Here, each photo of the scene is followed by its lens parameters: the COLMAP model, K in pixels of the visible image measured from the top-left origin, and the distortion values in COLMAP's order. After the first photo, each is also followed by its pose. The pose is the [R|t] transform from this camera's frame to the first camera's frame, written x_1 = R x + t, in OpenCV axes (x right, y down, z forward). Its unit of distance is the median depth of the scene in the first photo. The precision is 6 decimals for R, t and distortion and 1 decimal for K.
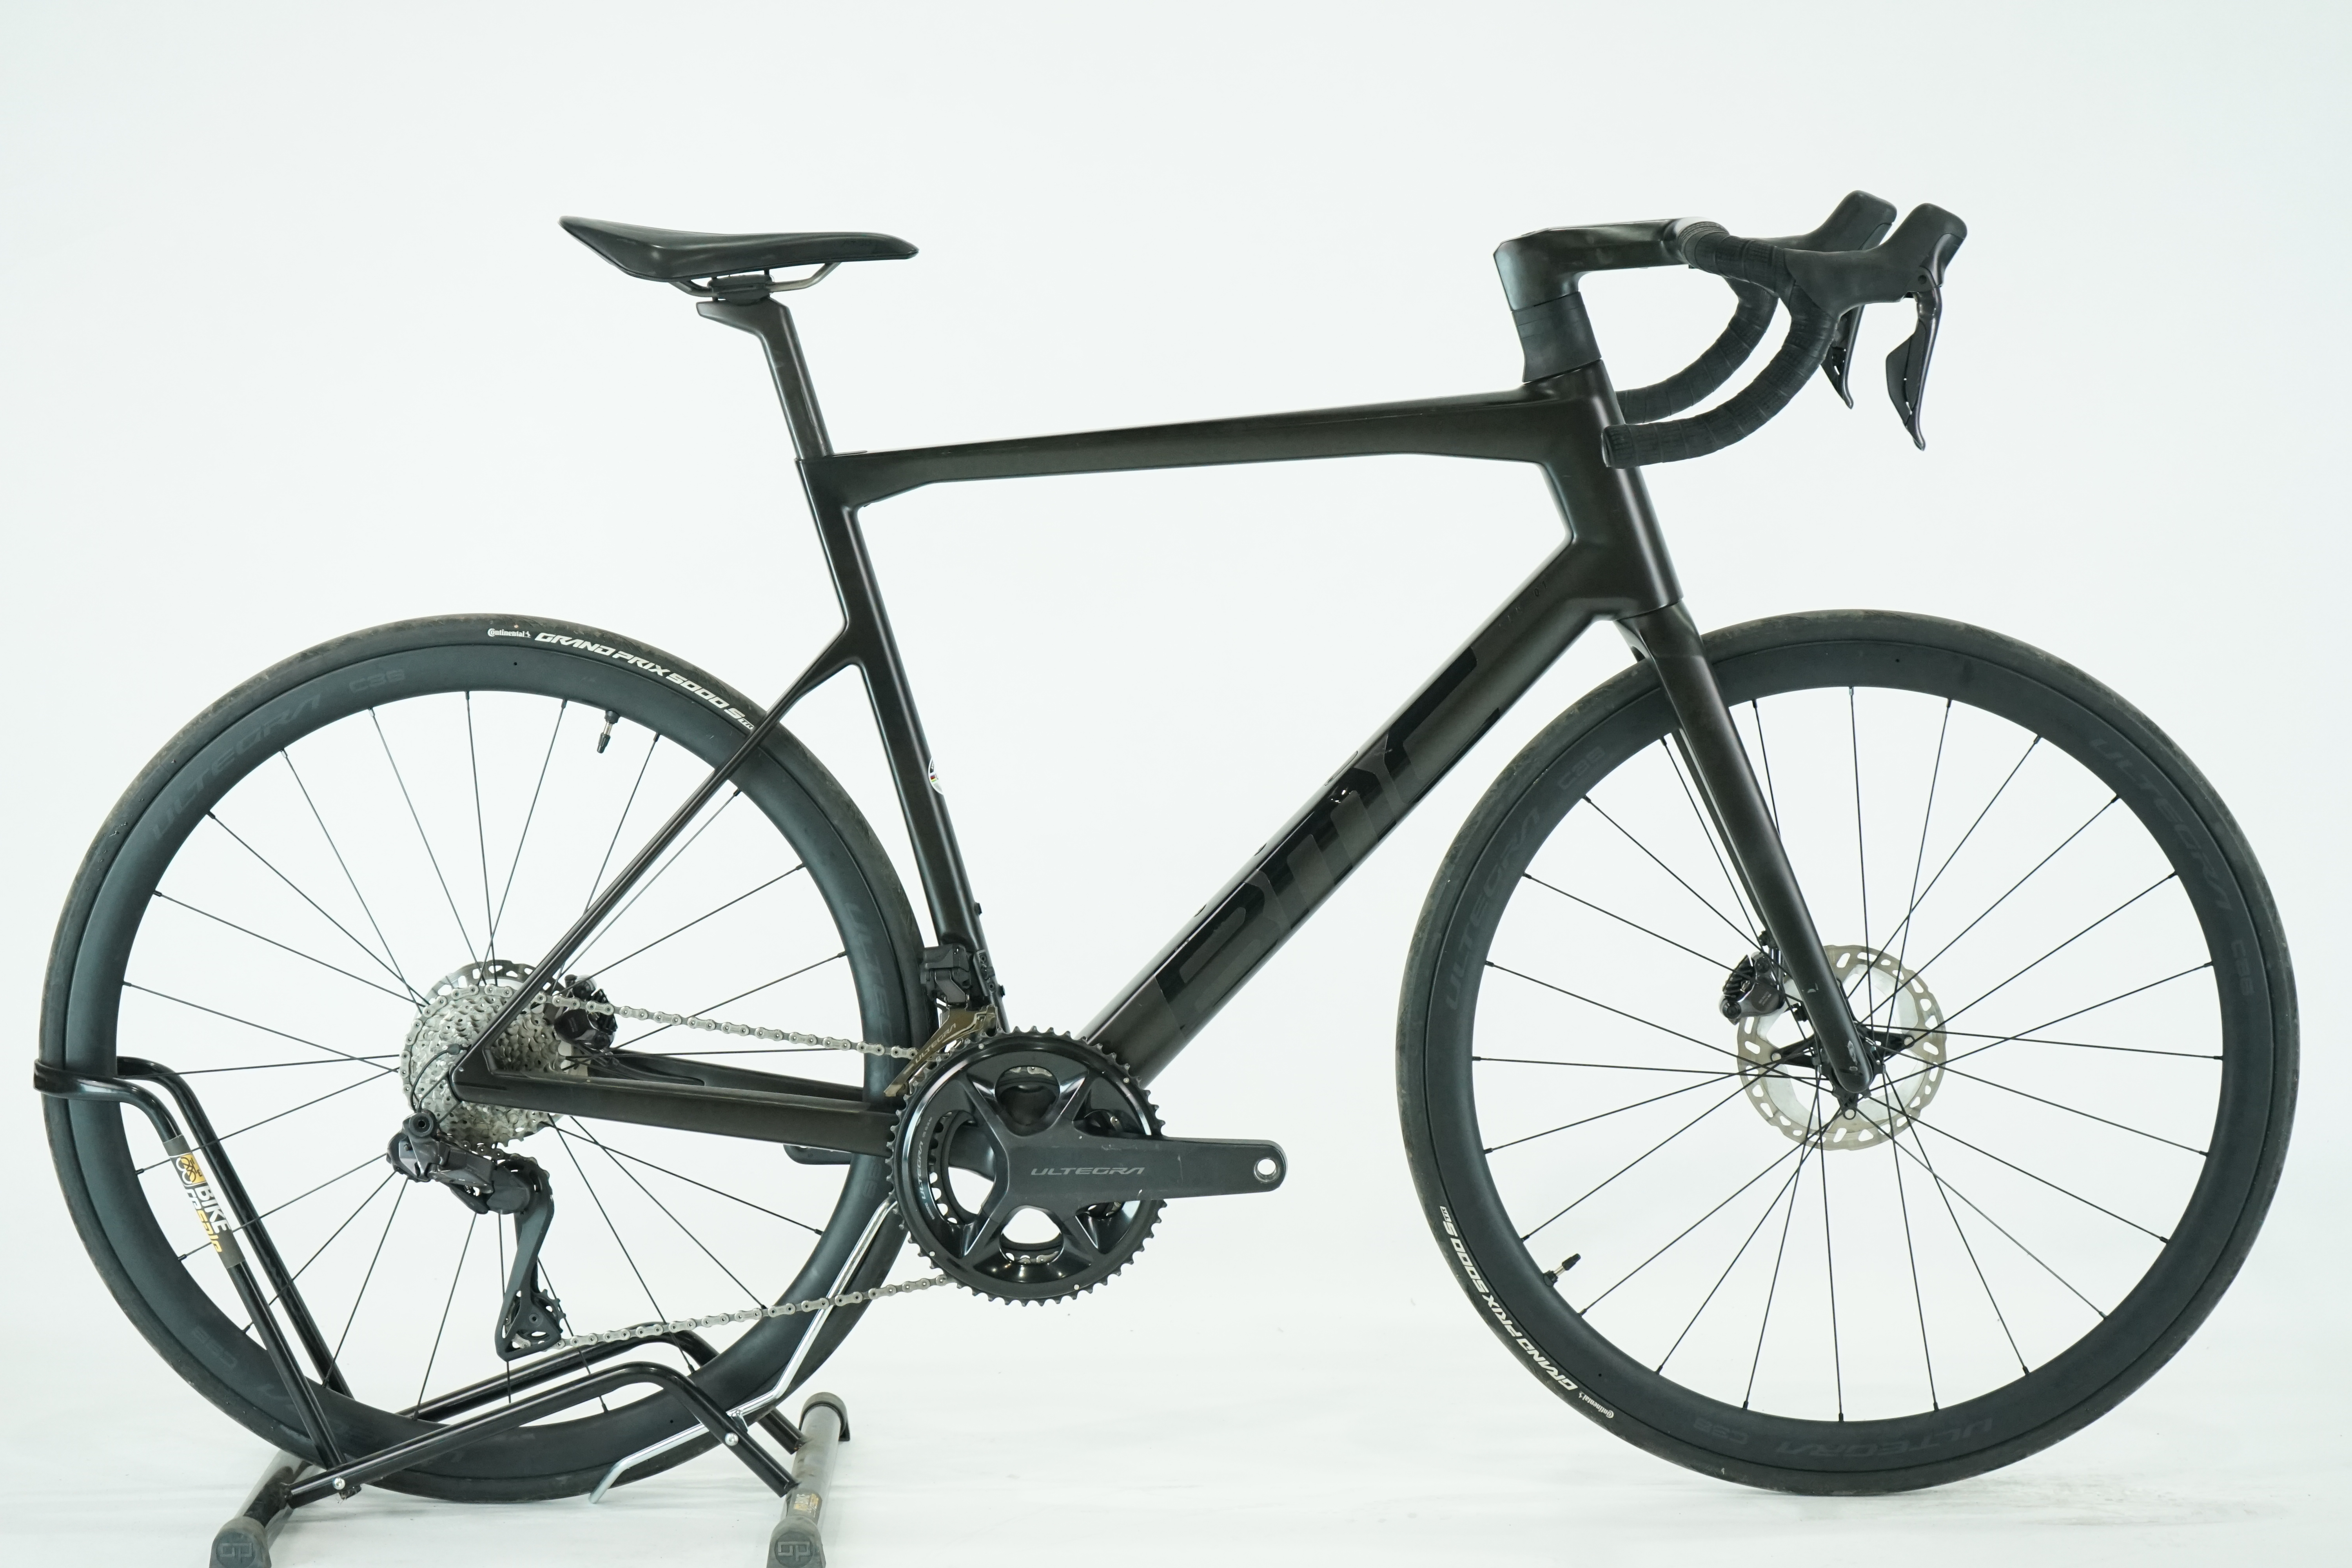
lens RADIAL K [[4740.8, 0, 1176.0], [0, 4740.8, 784.0], [0, 0, 1]] dist [0.012518, -2.299929]
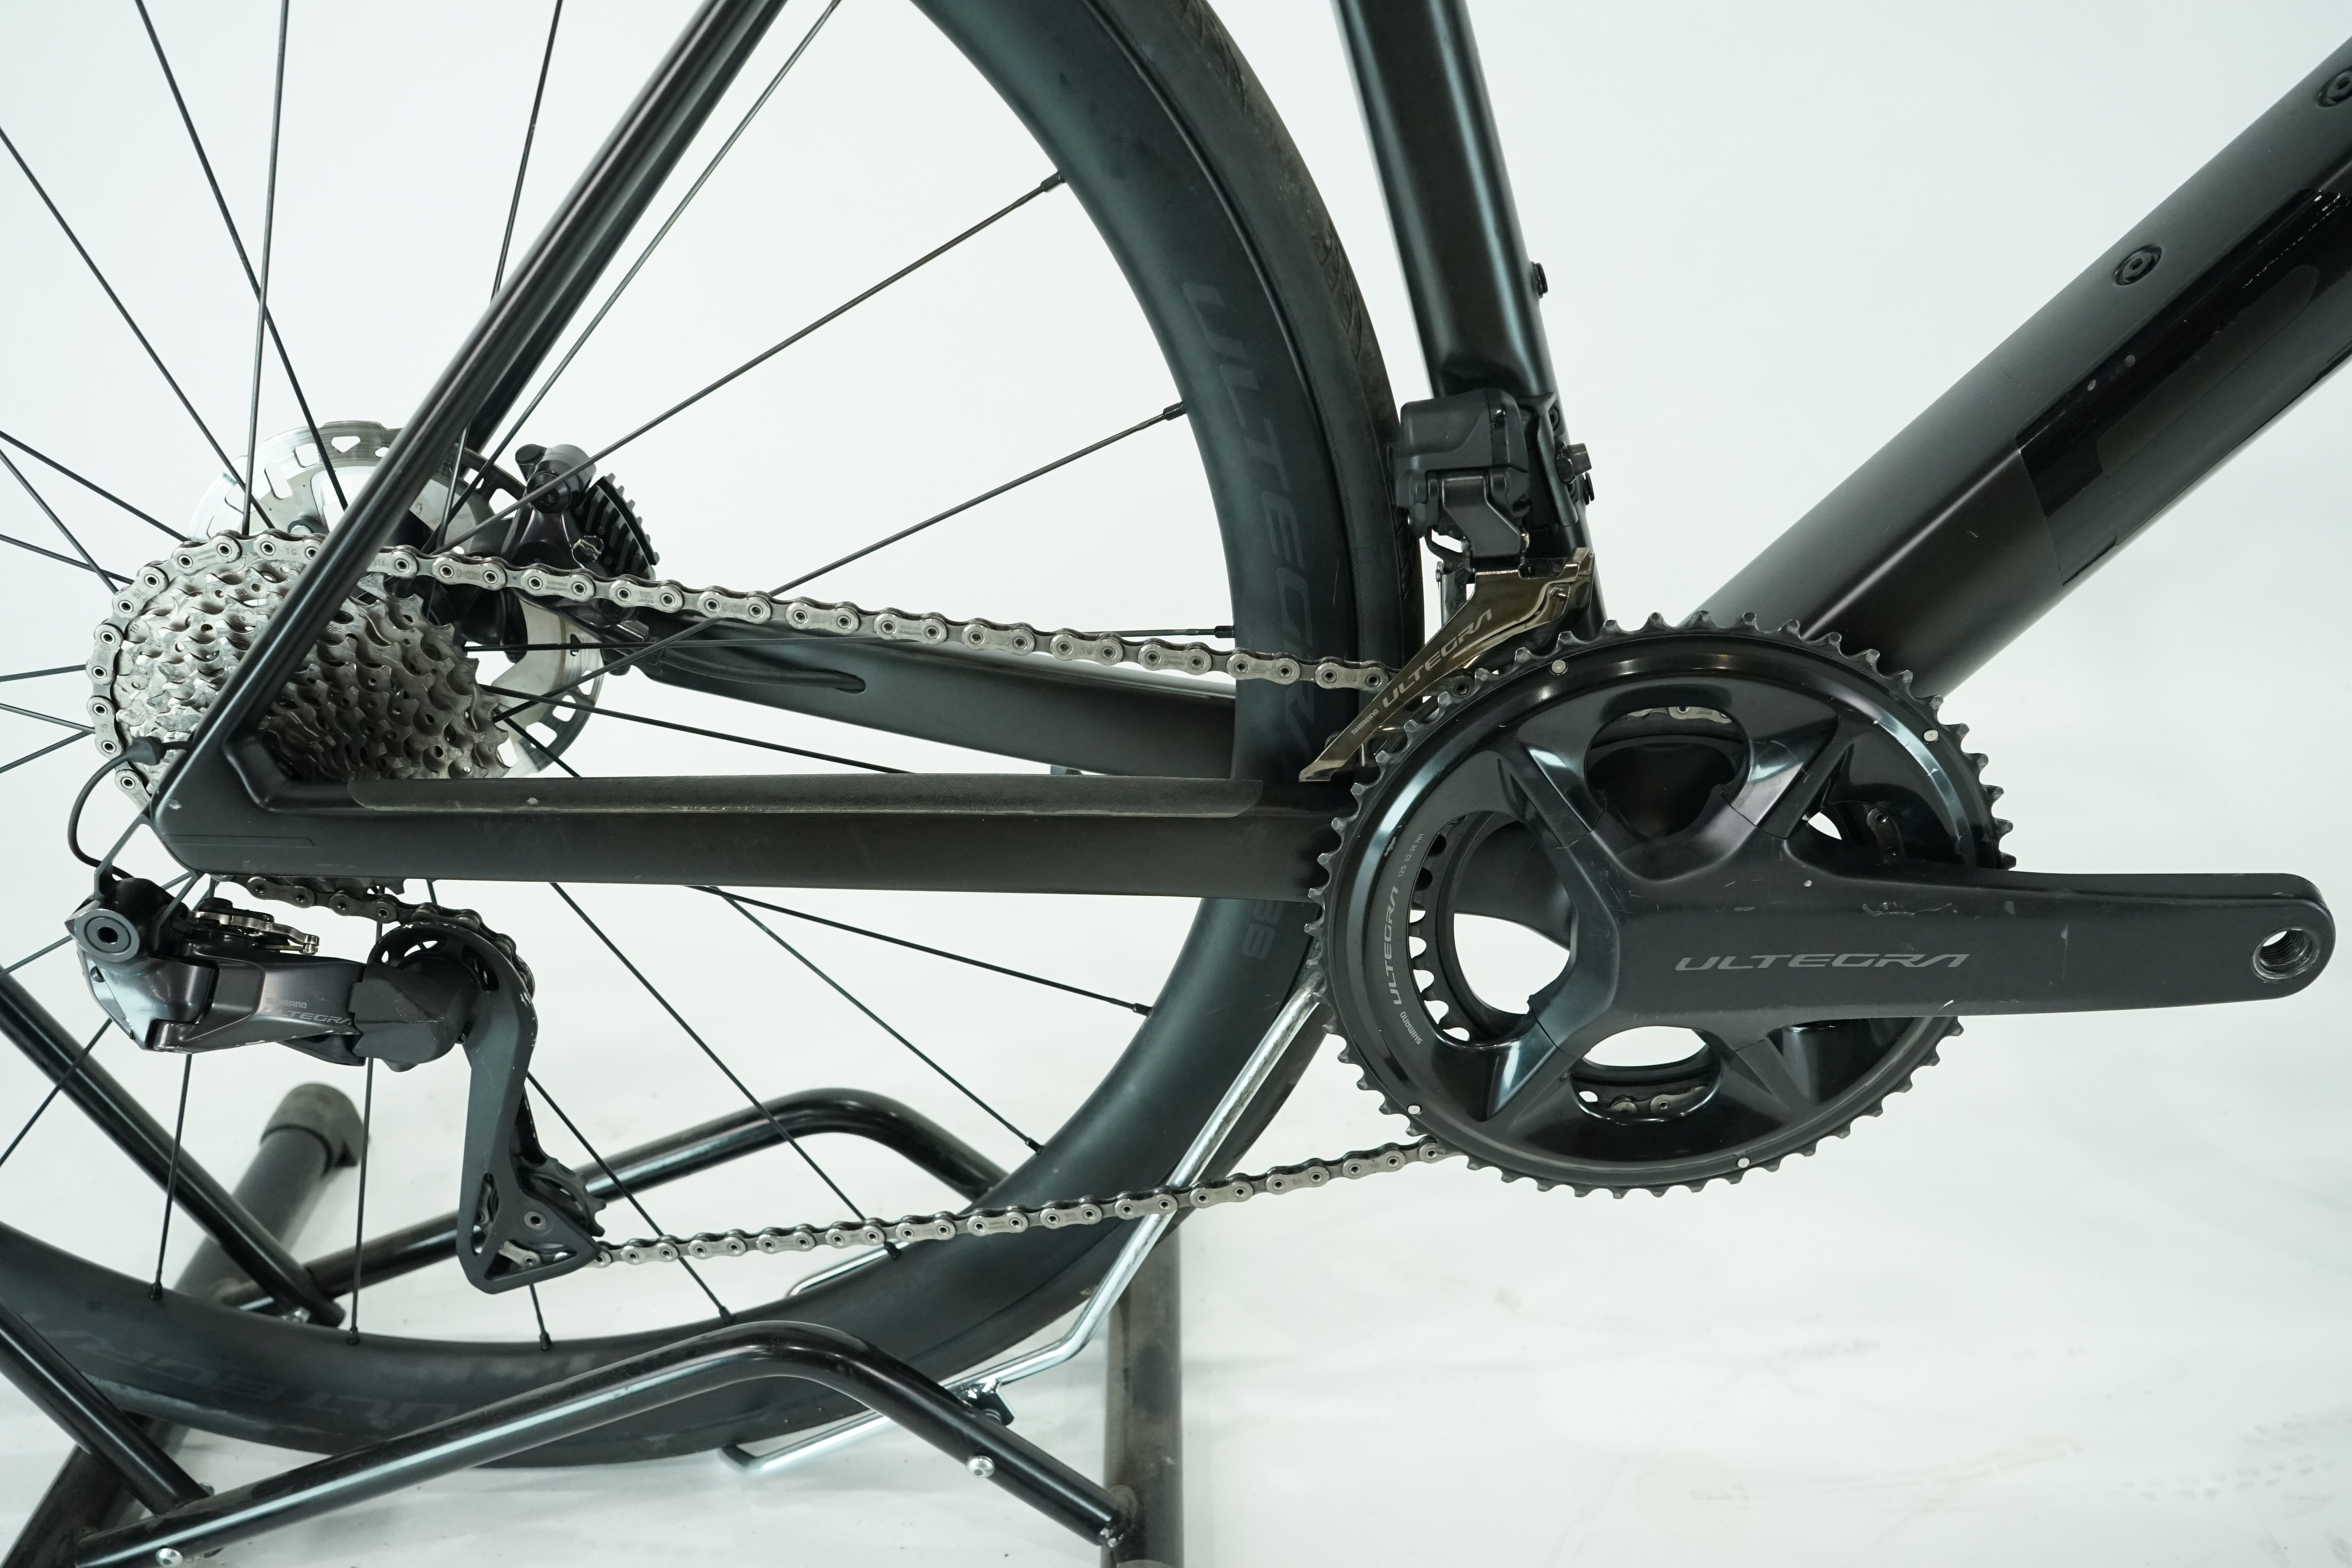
lens RADIAL K [[1973.6, 0, 1176.0], [0, 1973.6, 784.0], [0, 0, 1]] dist [0.002711, 0.003109]
pose [[0.999281, -0.029880, -0.023335, -0.067487], [0.036578, 0.921688, 0.386203, 0.001837], [0.009968, -0.386778, 0.922119, 0.840263]]
